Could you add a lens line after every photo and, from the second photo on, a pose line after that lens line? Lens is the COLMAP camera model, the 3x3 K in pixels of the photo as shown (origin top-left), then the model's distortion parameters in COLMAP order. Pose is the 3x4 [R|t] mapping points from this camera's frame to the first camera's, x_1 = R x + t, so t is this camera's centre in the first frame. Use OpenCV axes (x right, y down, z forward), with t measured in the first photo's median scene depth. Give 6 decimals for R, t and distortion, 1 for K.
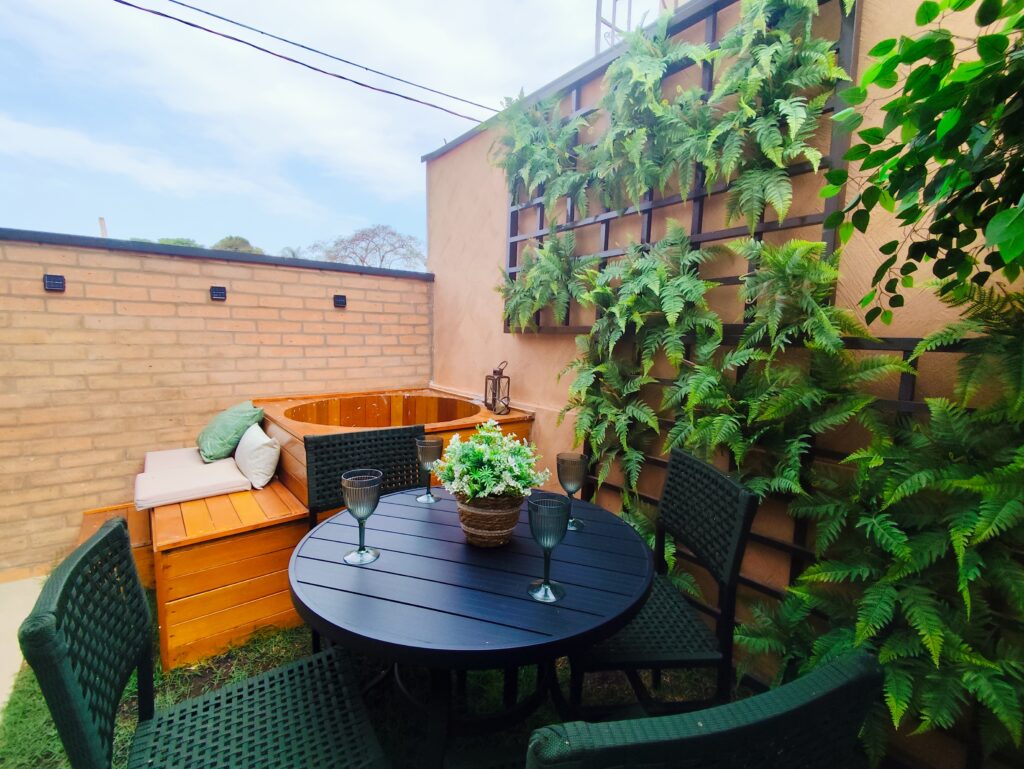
lens RADIAL K [[470.3, 0, 514.4], [0, 470.3, 382.9], [0, 0, 1]] dist [0.020154, -0.010818]
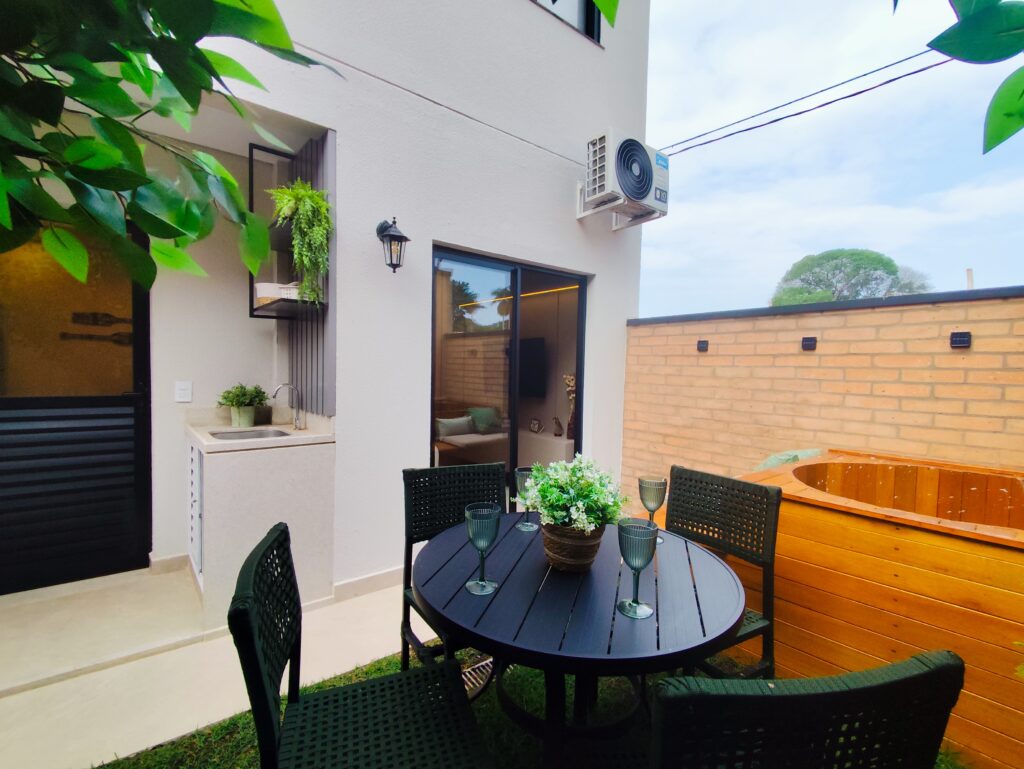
lens RADIAL K [[470.3, 0, 511.8], [0, 470.3, 389.4], [0, 0, 1]] dist [0.020154, -0.010818]
pose [[0.015982, 0.023428, -0.999598, 0.418692], [-0.124733, 0.991963, 0.021255, -0.026265], [0.992062, 0.124344, 0.018776, 0.325850]]
